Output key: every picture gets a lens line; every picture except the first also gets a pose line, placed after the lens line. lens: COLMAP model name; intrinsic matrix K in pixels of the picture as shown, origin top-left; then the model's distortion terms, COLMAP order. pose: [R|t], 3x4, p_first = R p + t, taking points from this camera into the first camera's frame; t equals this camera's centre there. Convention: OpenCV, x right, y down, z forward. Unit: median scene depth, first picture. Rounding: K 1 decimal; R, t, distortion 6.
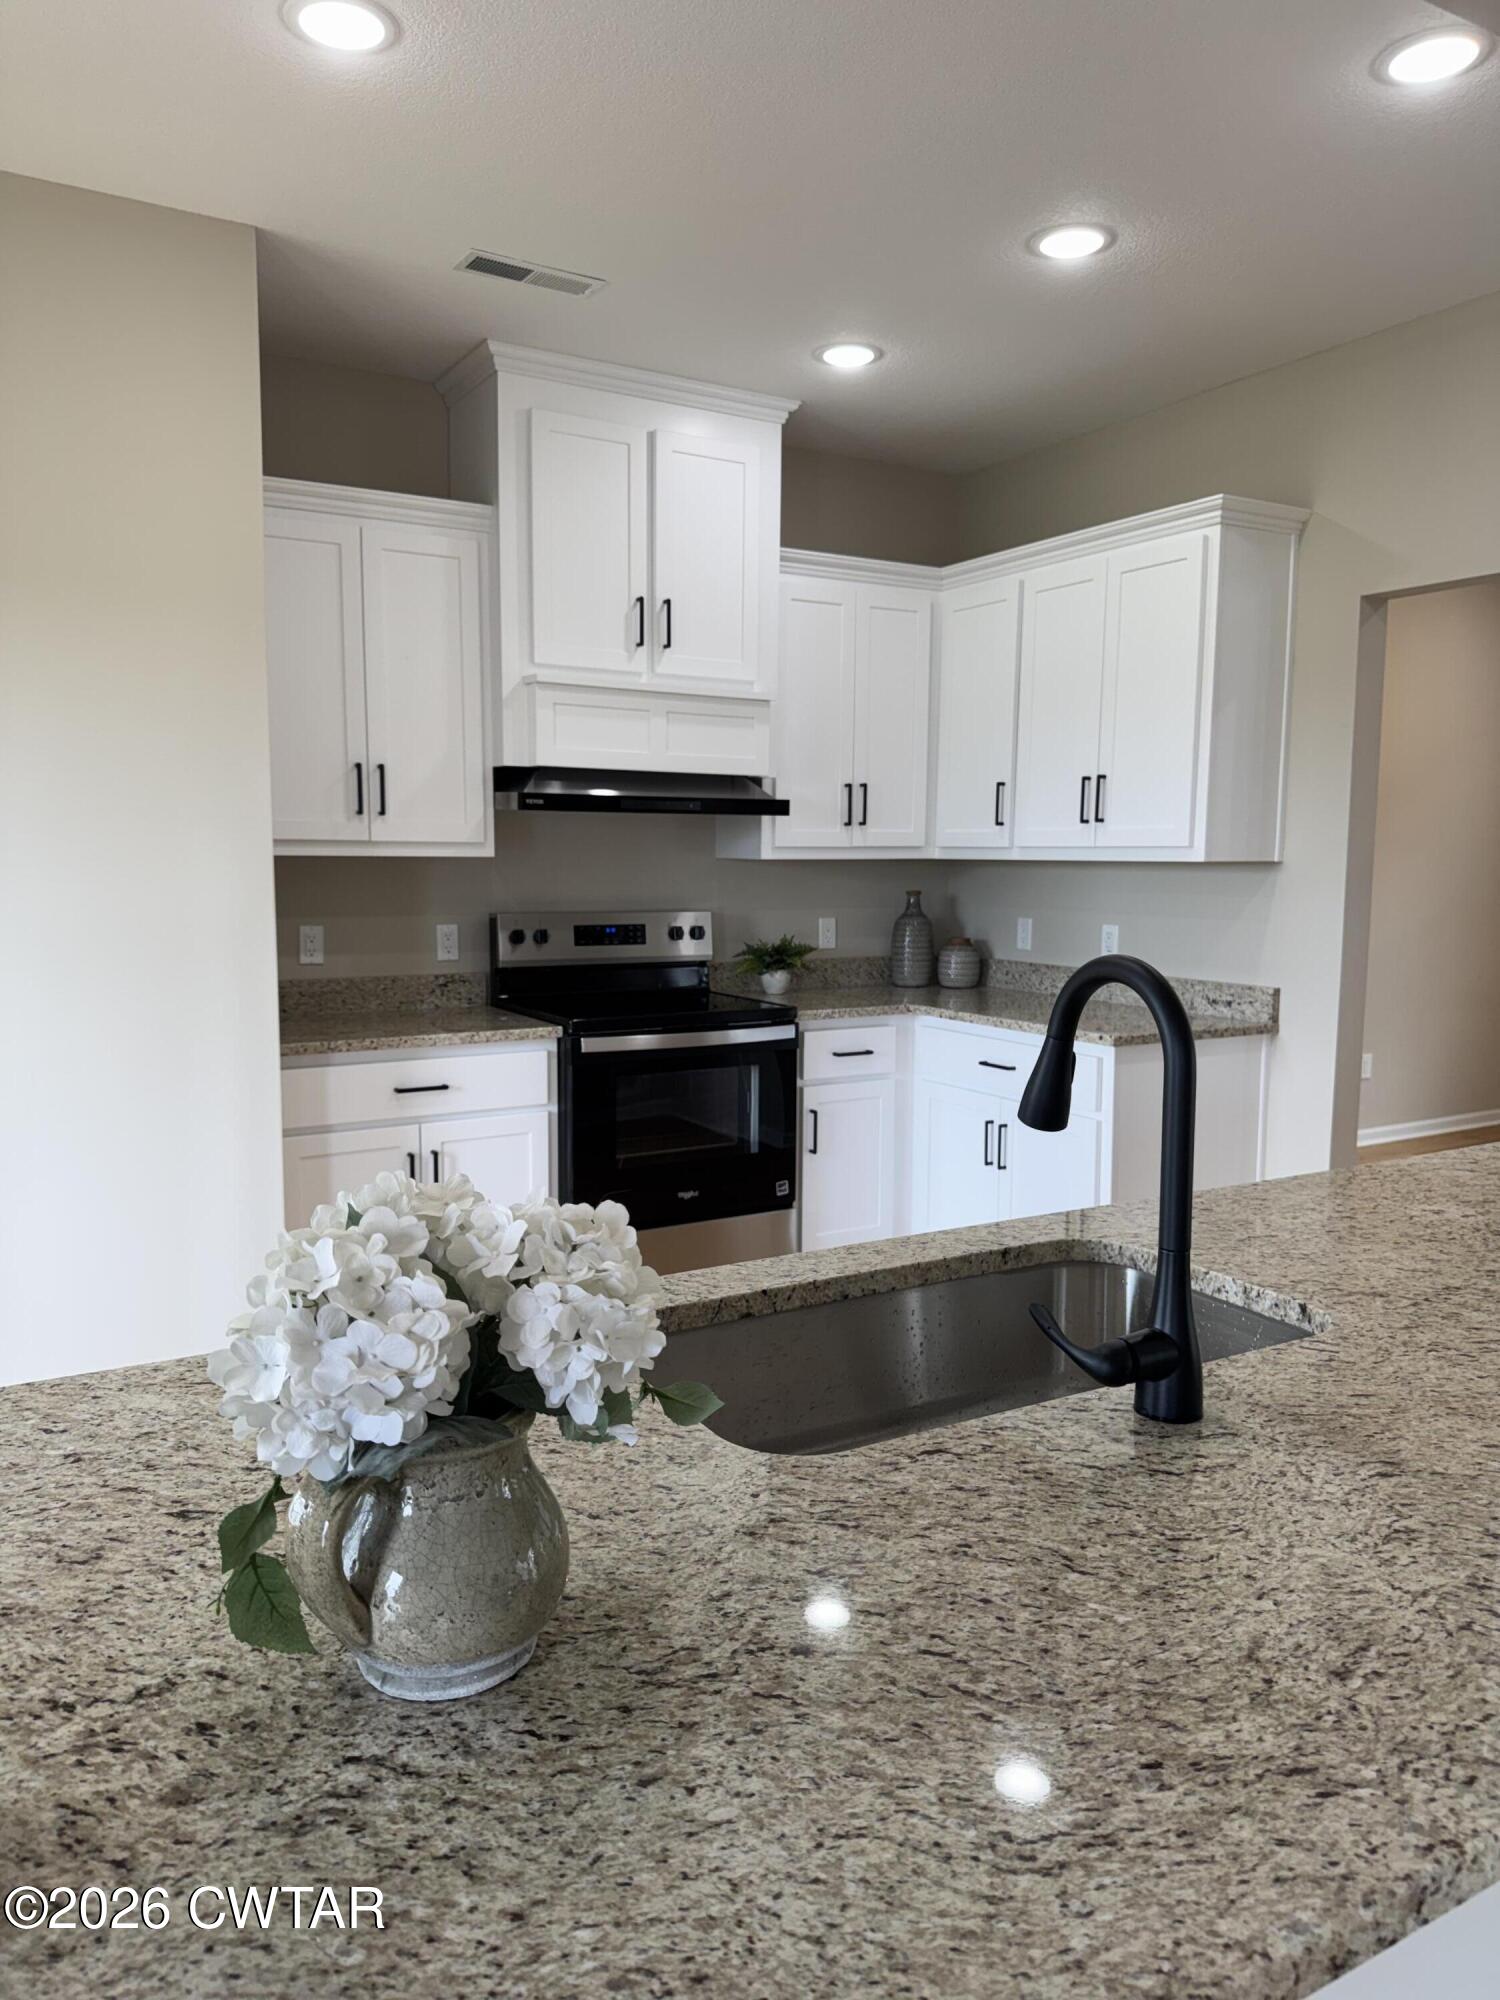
lens RADIAL K [[1417.6, 0, 750.0], [0, 1417.6, 1000.0], [0, 0, 1]] dist [0.117800, 0.000944]
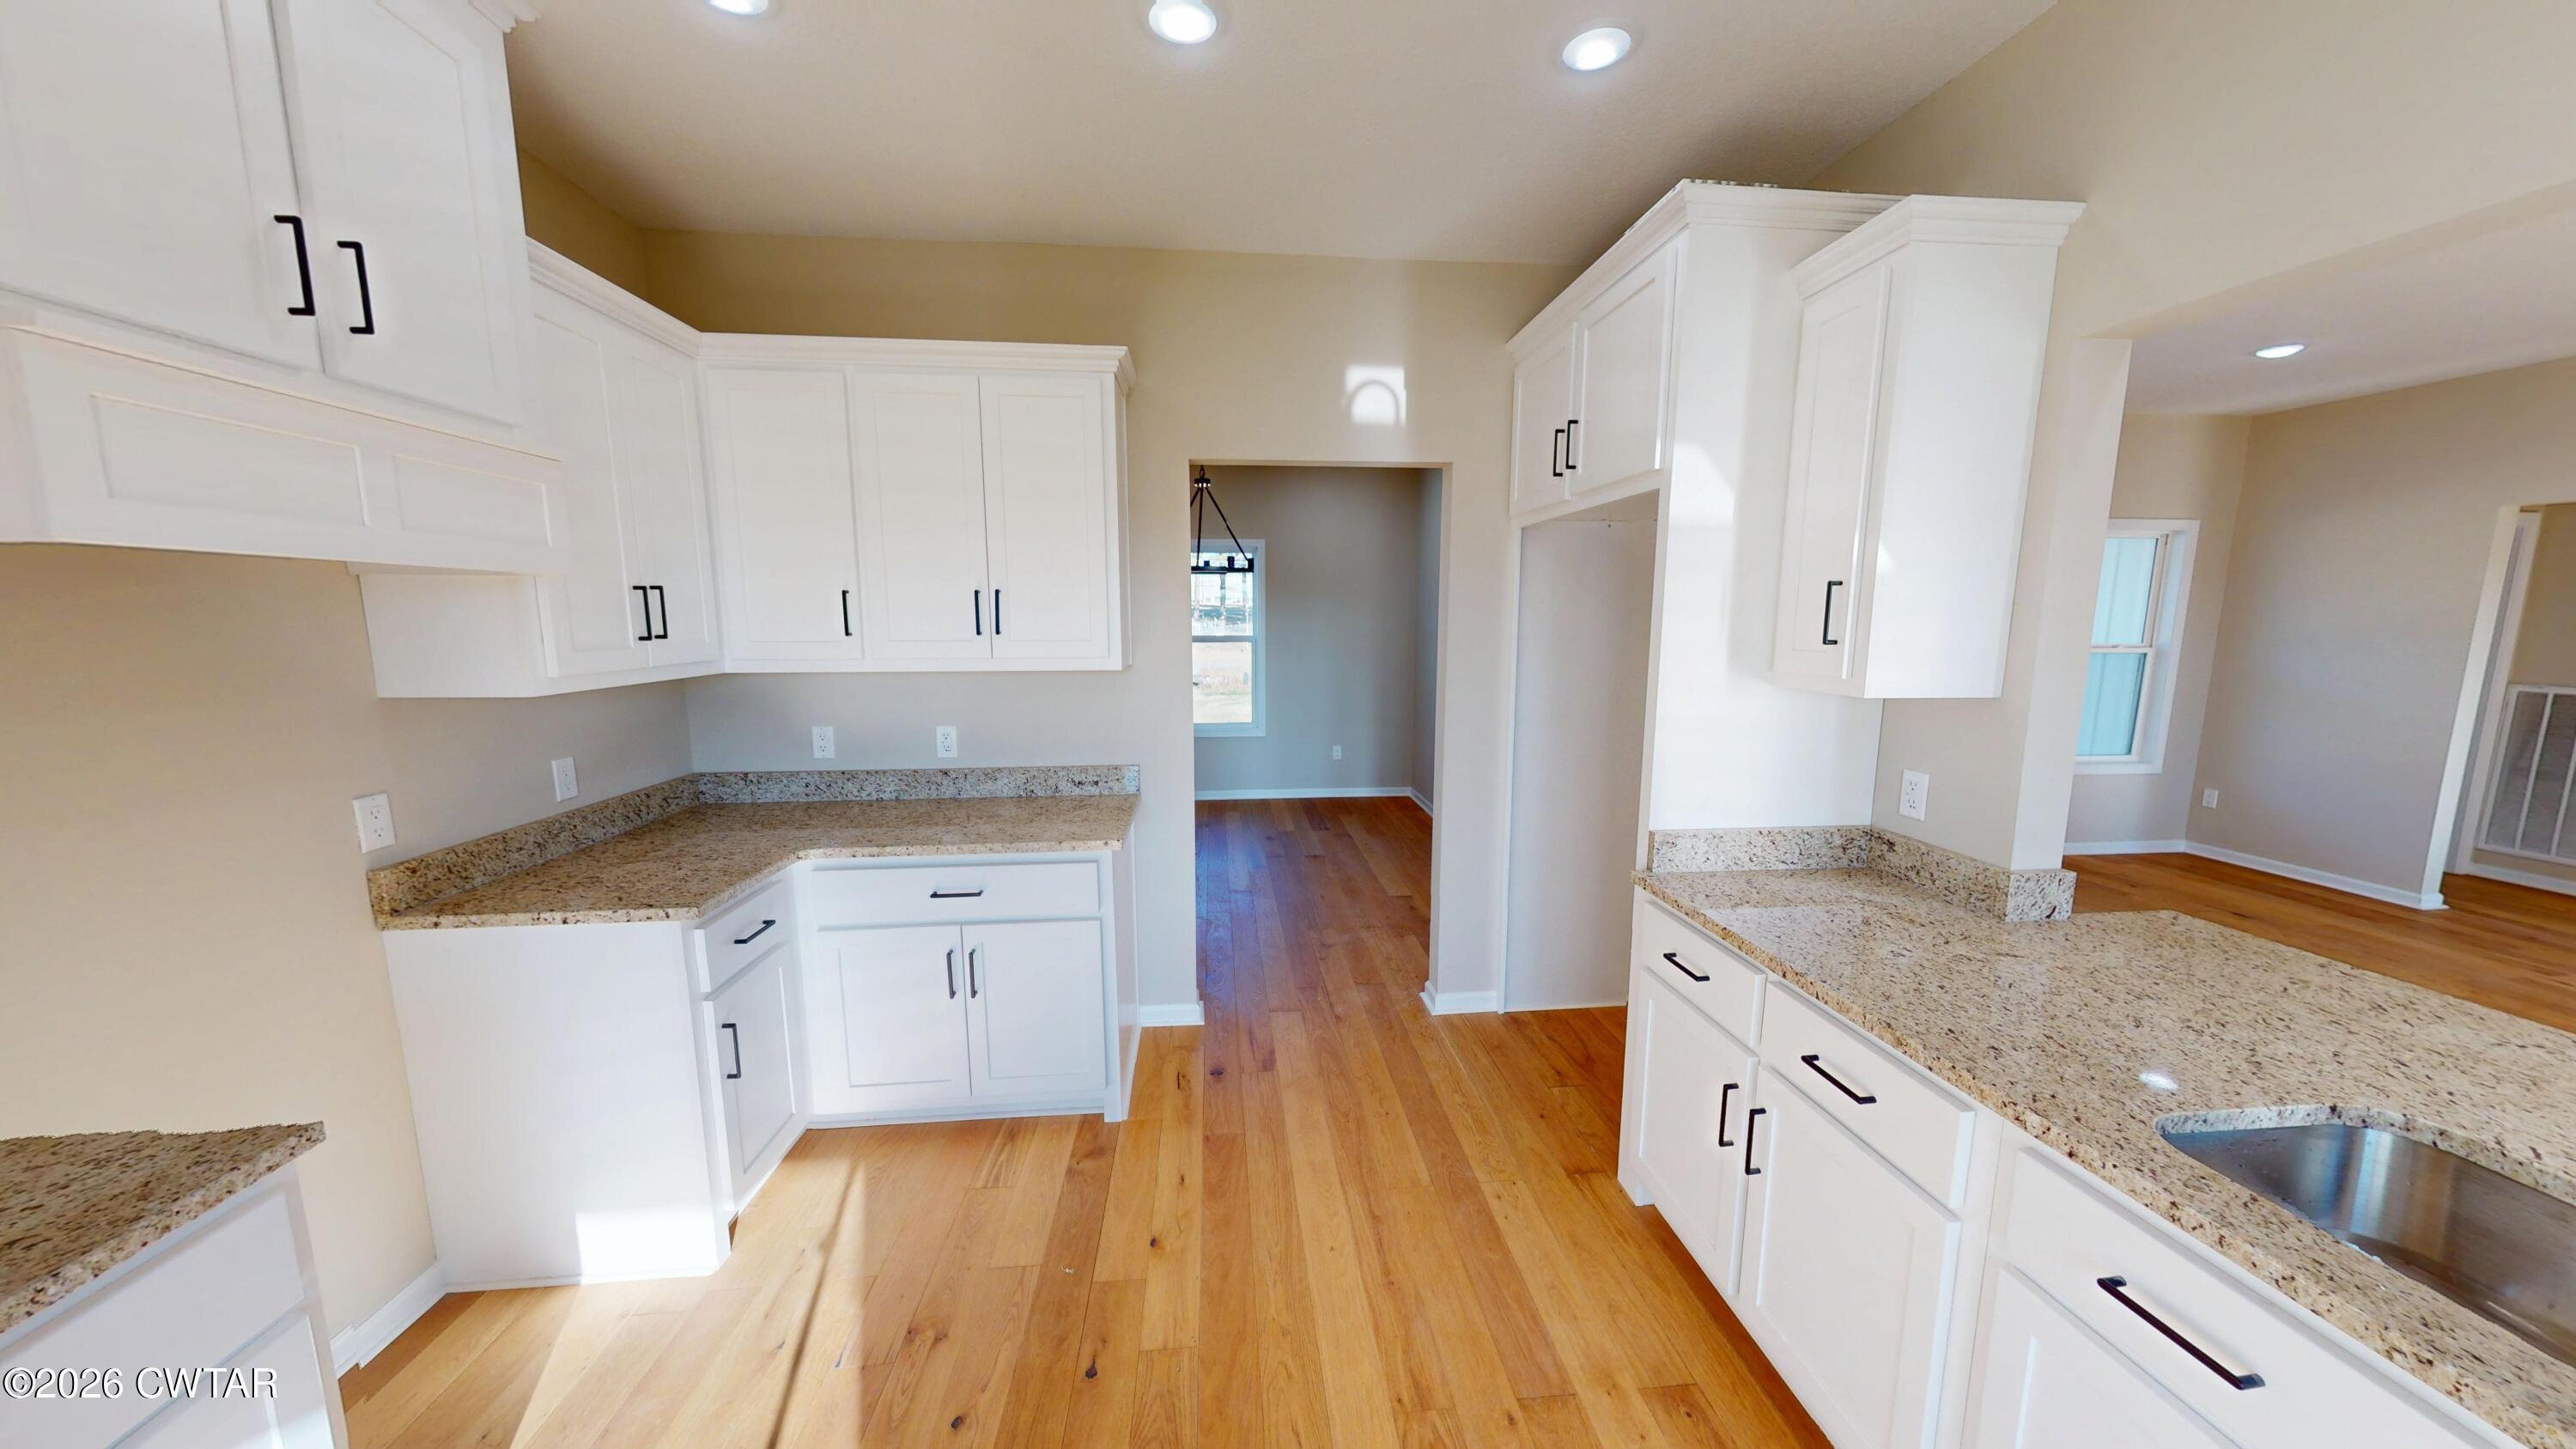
lens RADIAL K [[814.4, 0, 1288.7], [0, 814.4, 726.3], [0, 0, 1]] dist [0.000285, 0.000024]
pose [[0.421712, -0.129895, 0.897377, -0.197336], [0.100929, 0.990260, 0.095910, -0.090219], [-0.901095, 0.050125, 0.430715, 0.538282]]
